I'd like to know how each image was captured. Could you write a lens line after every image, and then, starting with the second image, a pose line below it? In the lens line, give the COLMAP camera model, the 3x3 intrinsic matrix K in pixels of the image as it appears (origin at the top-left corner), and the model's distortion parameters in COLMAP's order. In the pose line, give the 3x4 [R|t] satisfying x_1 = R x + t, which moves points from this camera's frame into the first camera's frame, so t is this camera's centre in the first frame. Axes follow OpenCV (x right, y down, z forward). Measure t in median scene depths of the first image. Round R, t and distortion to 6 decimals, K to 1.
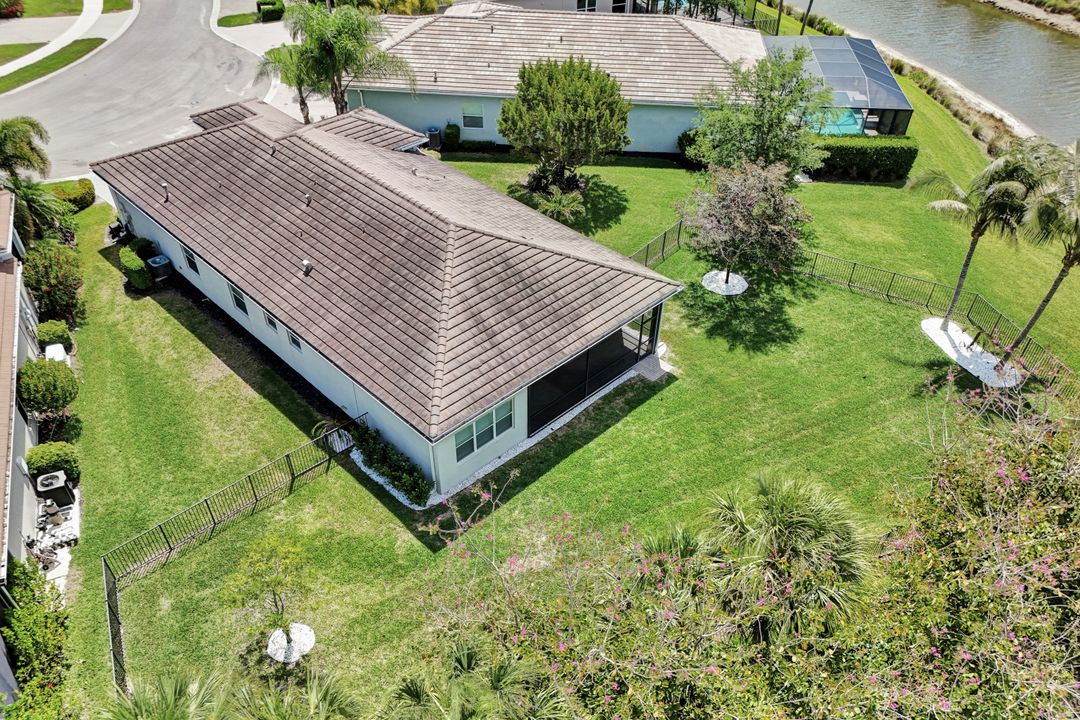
lens RADIAL K [[827.4, 0, 540.0], [0, 827.4, 360.0], [0, 0, 1]] dist [0.049402, -0.001672]
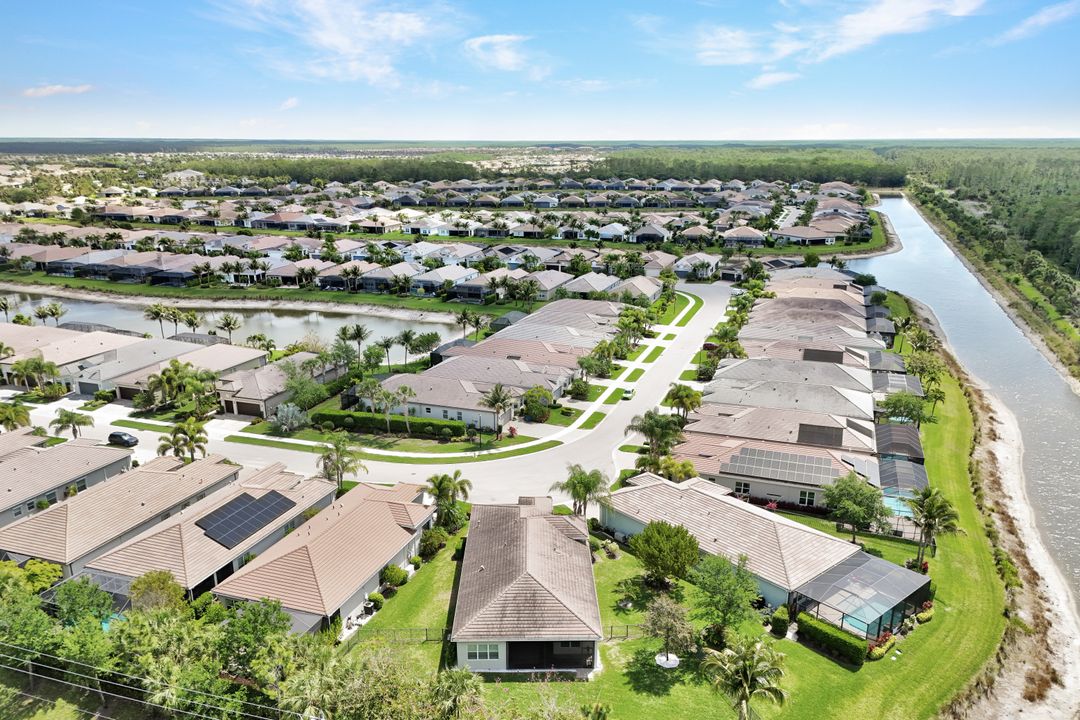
lens RADIAL K [[794.1, 0, 540.0], [0, 794.1, 360.0], [0, 0, 1]] dist [0.108485, -0.120860]
pose [[0.719681, 0.162713, -0.674969, 1.138903], [-0.420964, 0.875343, -0.237833, -0.133088], [0.552131, 0.455302, 0.698464, -0.725466]]
